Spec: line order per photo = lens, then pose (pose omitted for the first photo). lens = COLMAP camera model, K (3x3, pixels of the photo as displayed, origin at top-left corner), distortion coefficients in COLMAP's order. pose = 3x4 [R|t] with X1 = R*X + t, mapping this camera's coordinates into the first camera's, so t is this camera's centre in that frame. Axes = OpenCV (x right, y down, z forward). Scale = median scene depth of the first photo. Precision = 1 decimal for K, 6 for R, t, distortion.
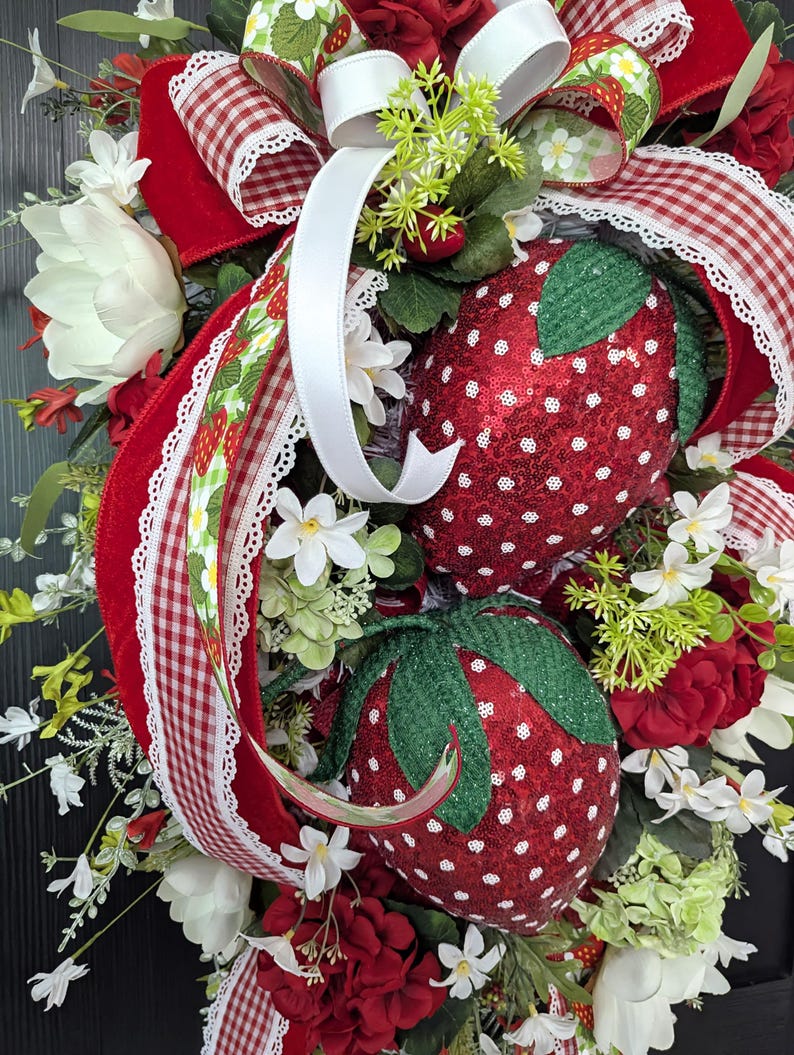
lens RADIAL K [[743.5, 0, 397.0], [0, 743.5, 527.5], [0, 0, 1]] dist [0.016976, -0.036229]
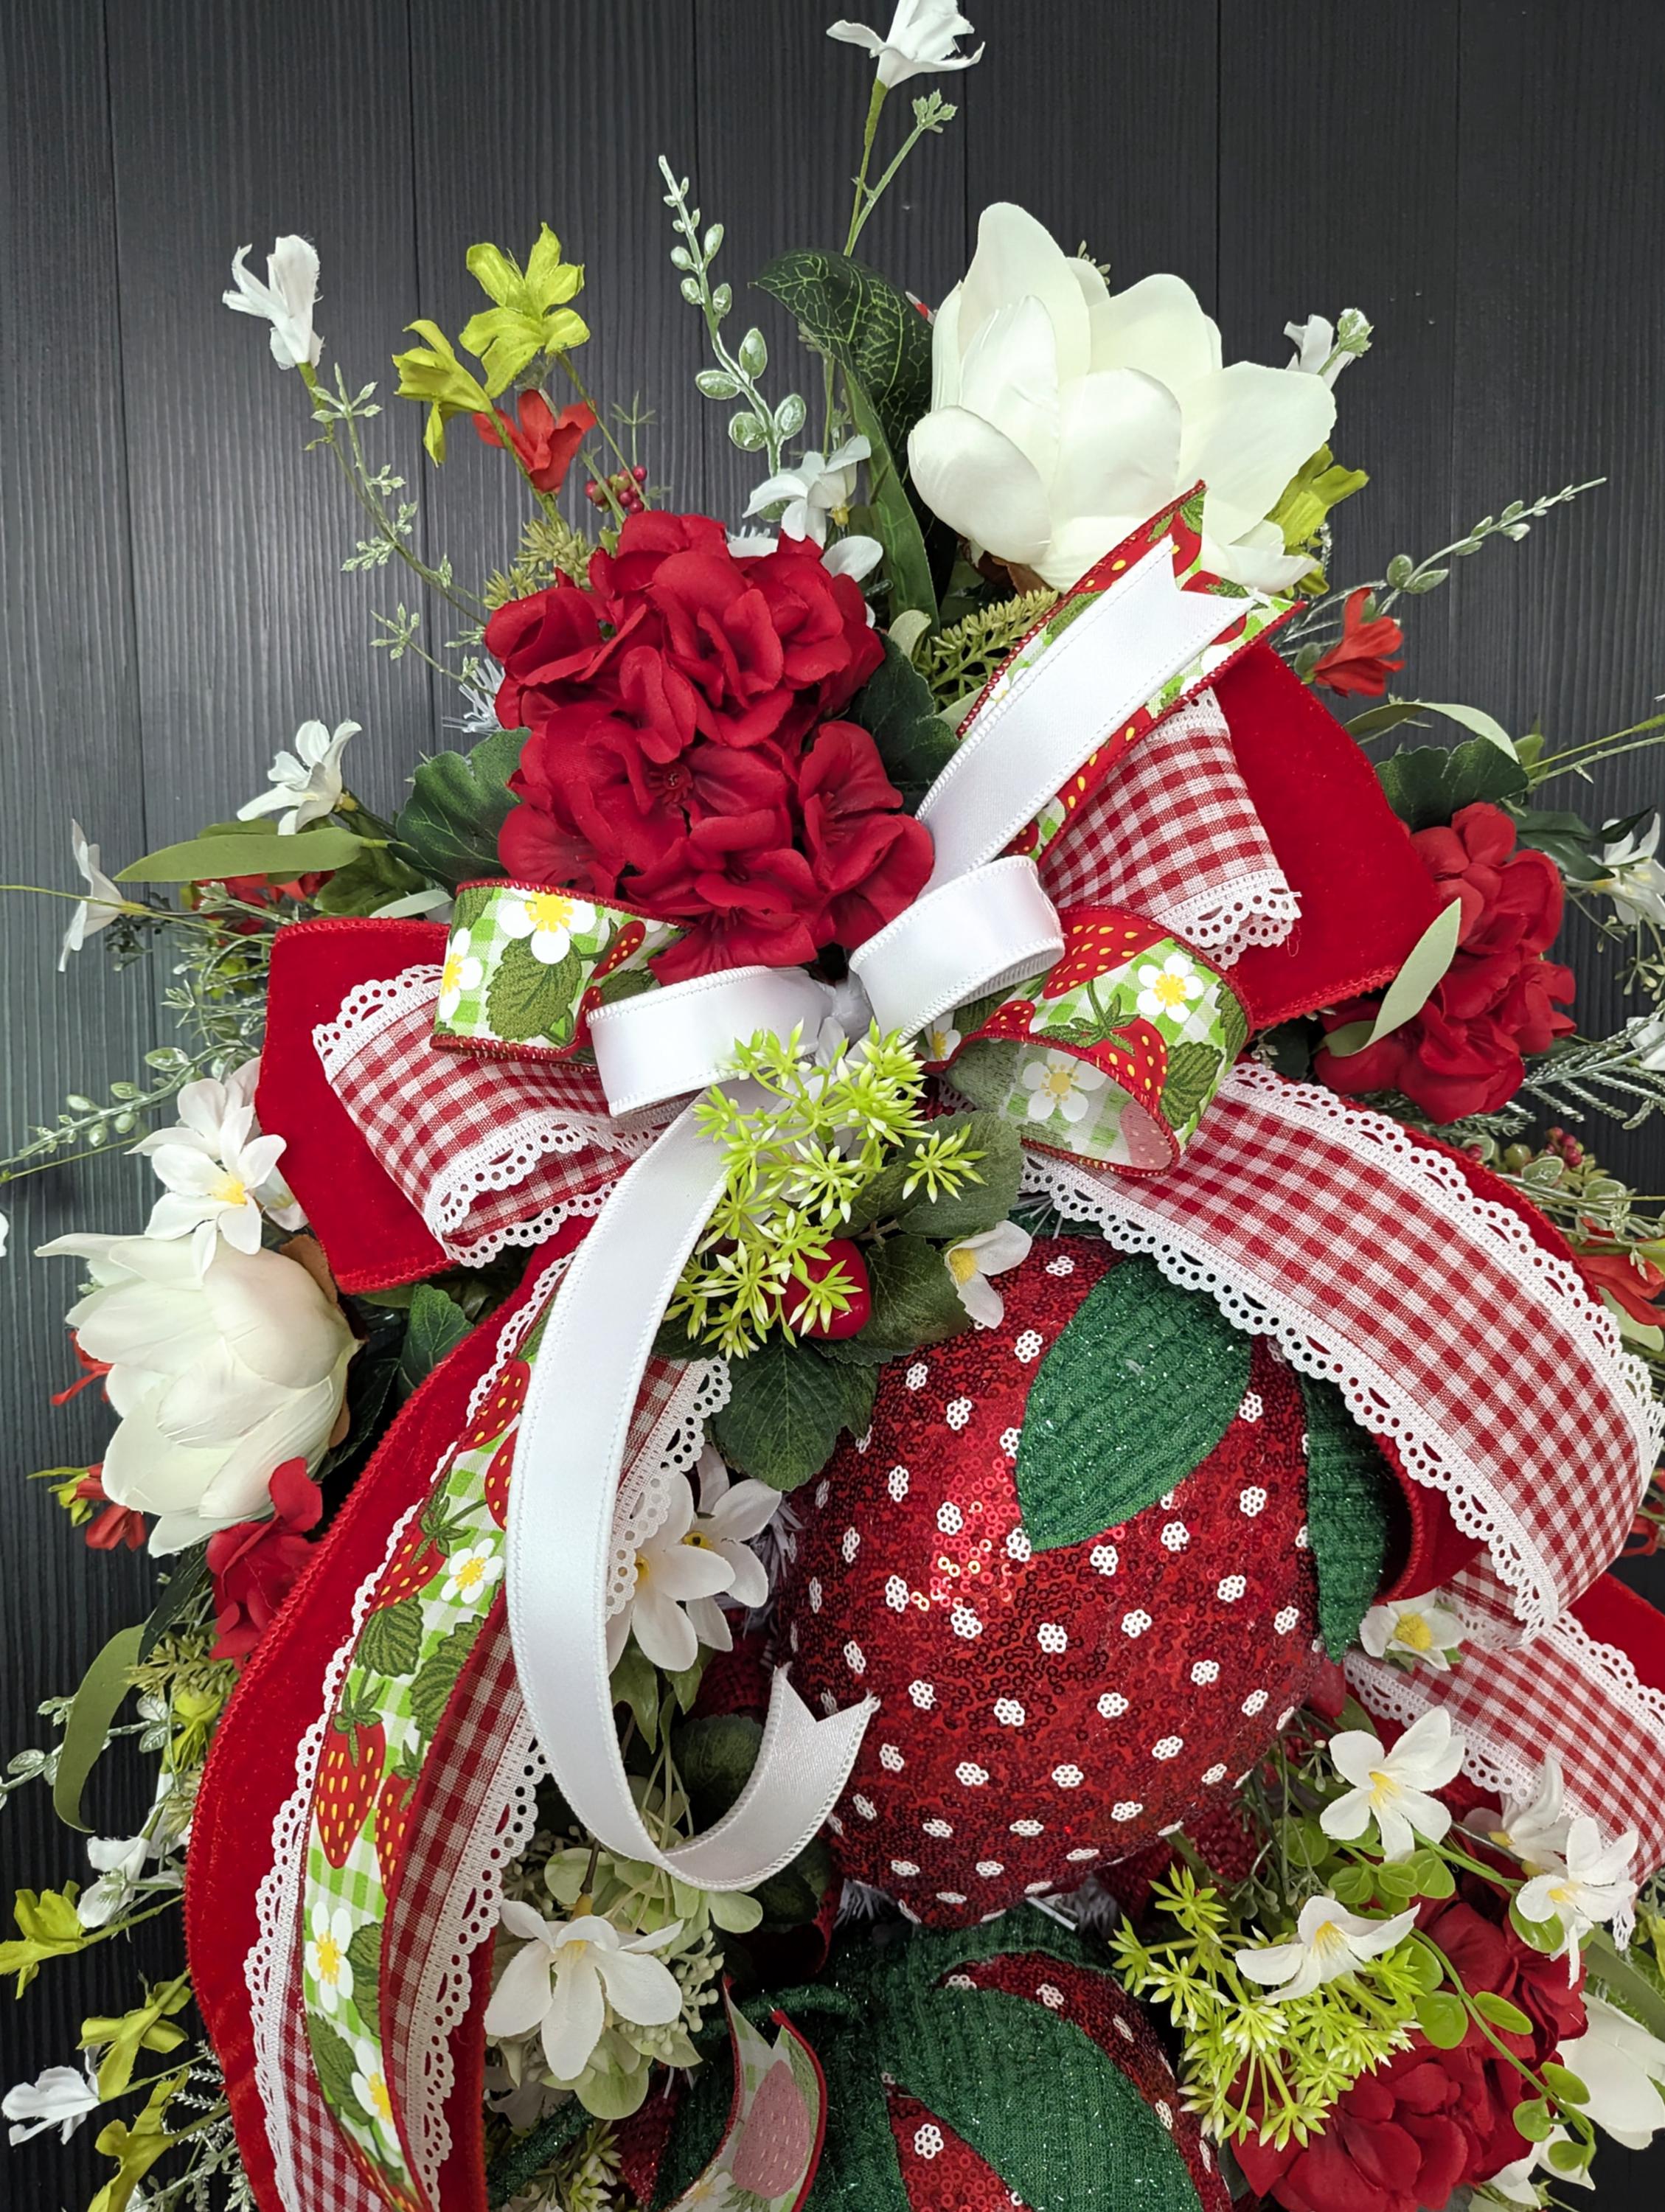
lens RADIAL K [[1603.1, 0, 785.9], [0, 1603.1, 1104.2], [0, 0, 1]] dist [0.023002, -0.051014]
pose [[0.996755, -0.027284, -0.075728, 0.120132], [0.022370, 0.997634, -0.065001, -0.460156], [0.077322, 0.063096, 0.995008, -0.124526]]
